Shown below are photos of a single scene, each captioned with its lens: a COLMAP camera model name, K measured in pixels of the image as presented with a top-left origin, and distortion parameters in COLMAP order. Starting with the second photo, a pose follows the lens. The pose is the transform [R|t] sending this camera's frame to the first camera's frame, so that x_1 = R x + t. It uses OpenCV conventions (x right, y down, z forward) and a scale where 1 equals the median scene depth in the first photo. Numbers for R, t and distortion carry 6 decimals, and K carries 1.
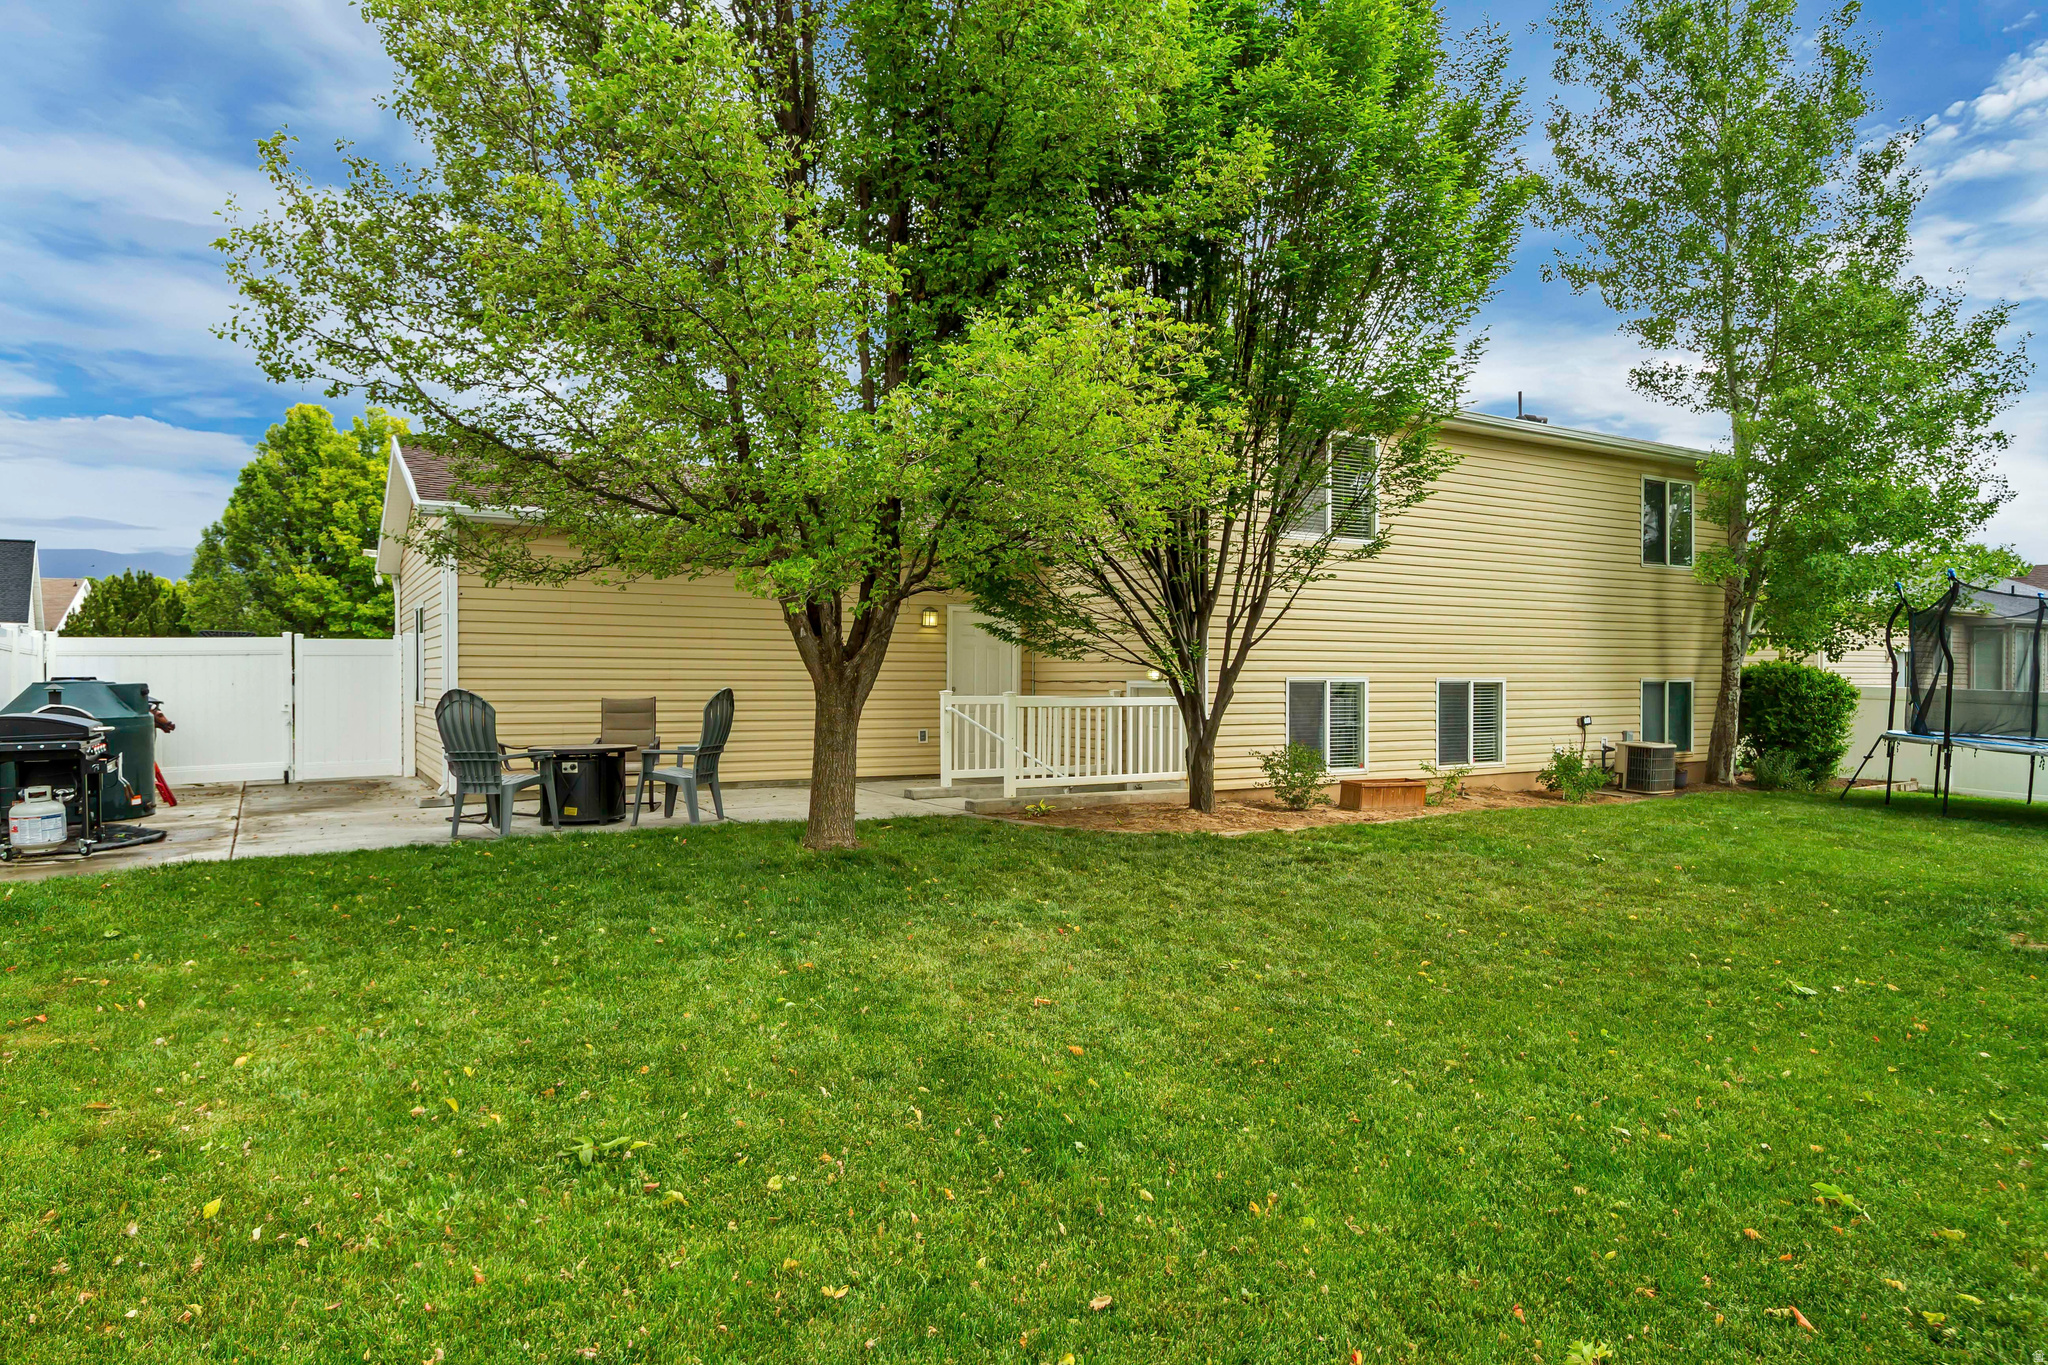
lens RADIAL K [[1228.3, 0, 1024.8], [0, 1228.3, 686.5], [0, 0, 1]] dist [0.006981, 0.001273]
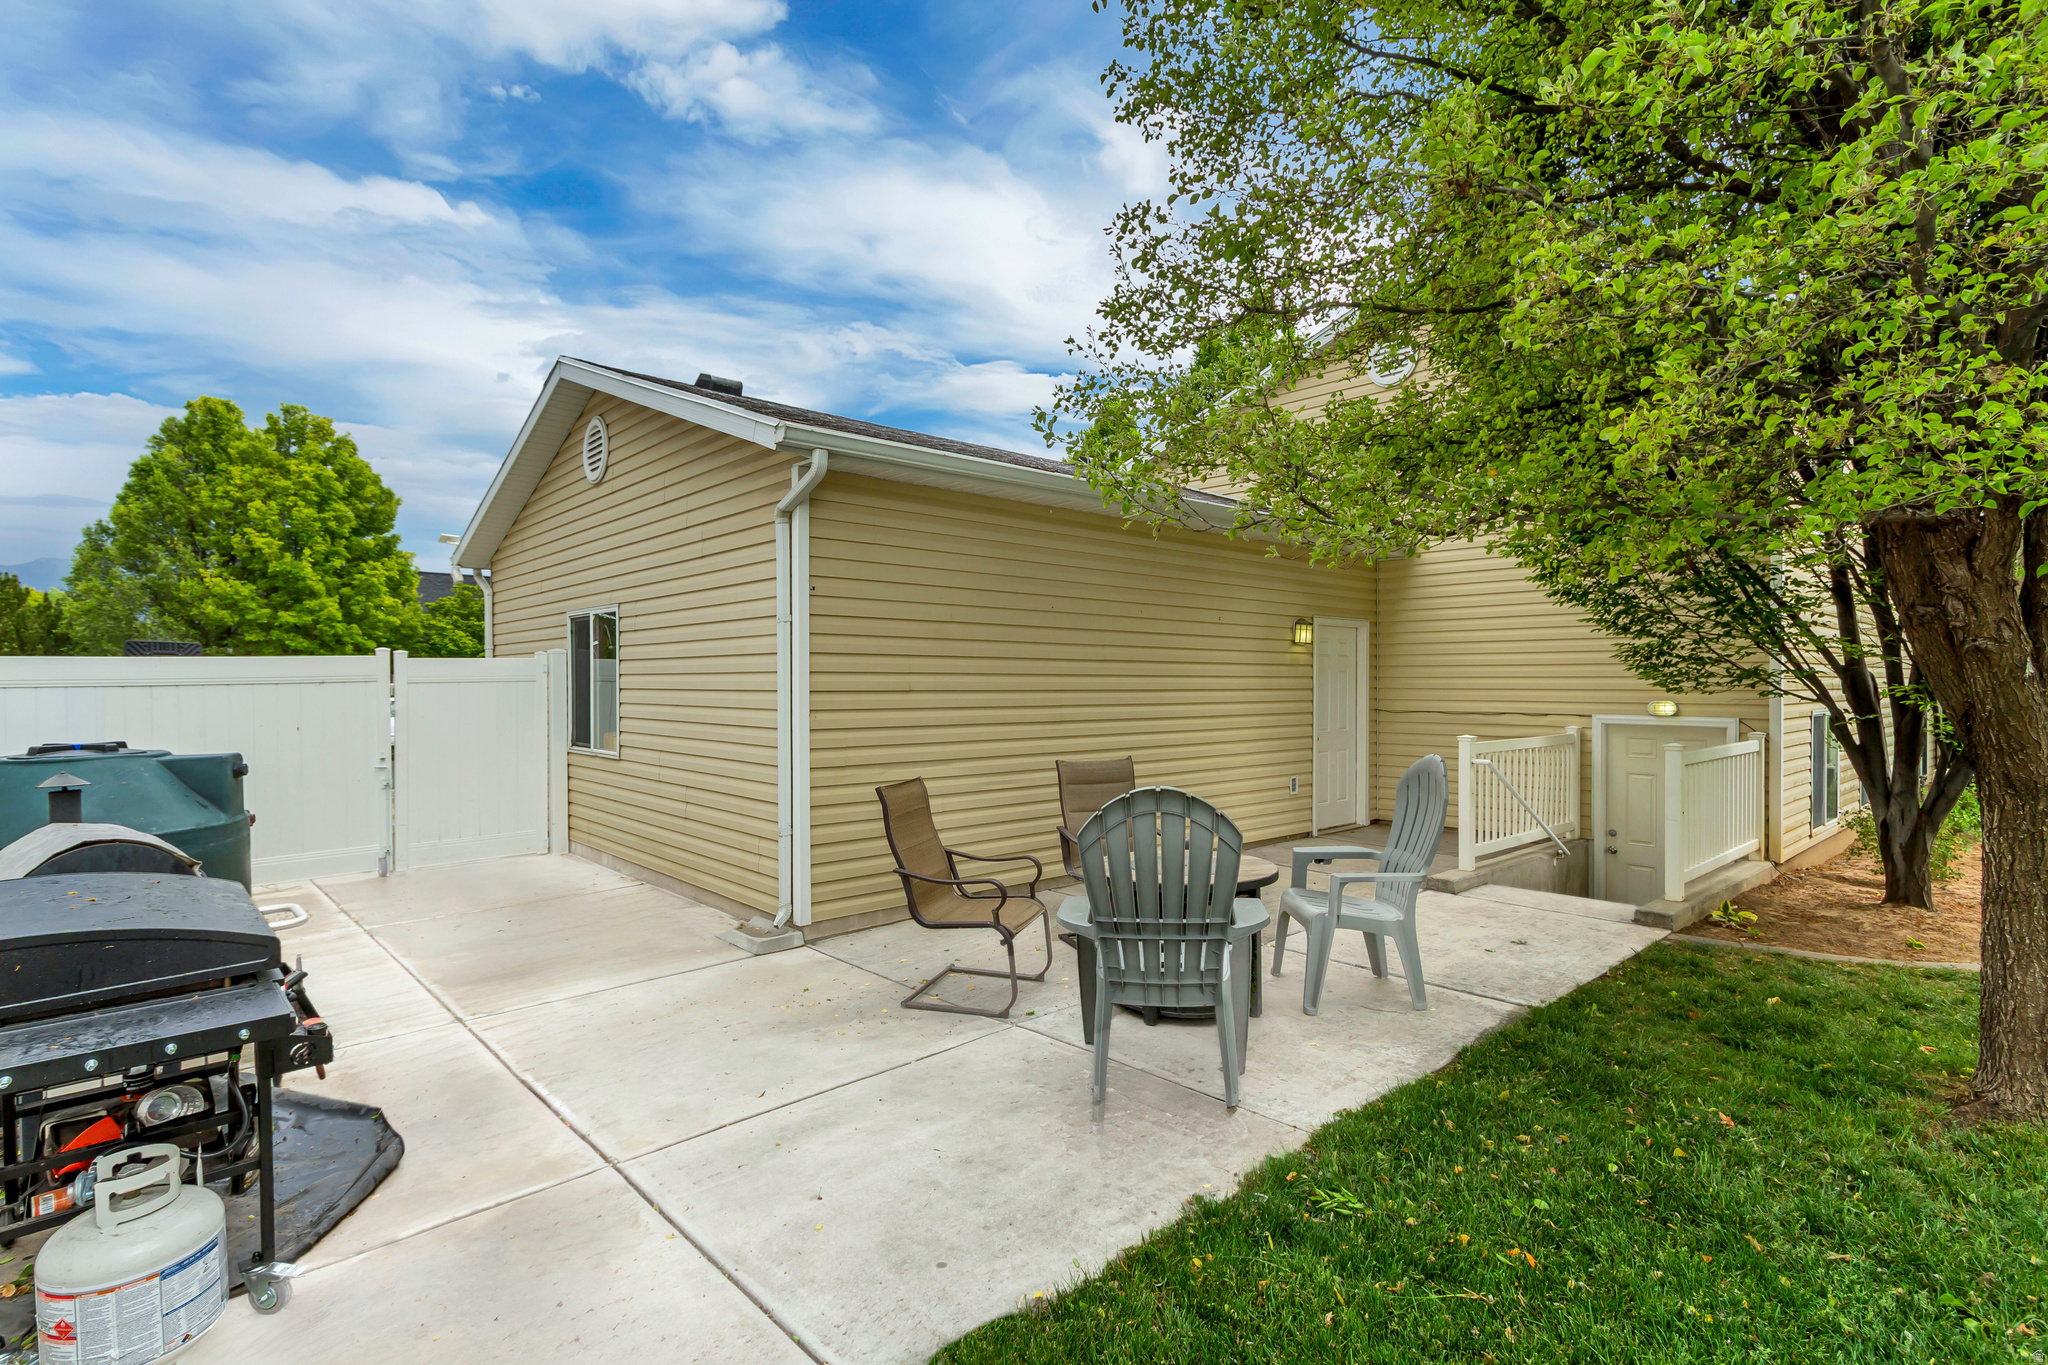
lens RADIAL K [[985.8, 0, 1023.4], [0, 985.8, 680.4], [0, 0, 1]] dist [-0.002216, -0.000372]
pose [[0.979627, -0.002998, 0.200802, -0.137134], [0.004155, 0.999977, -0.005340, -0.008389], [-0.200781, 0.006066, 0.979617, 0.154157]]
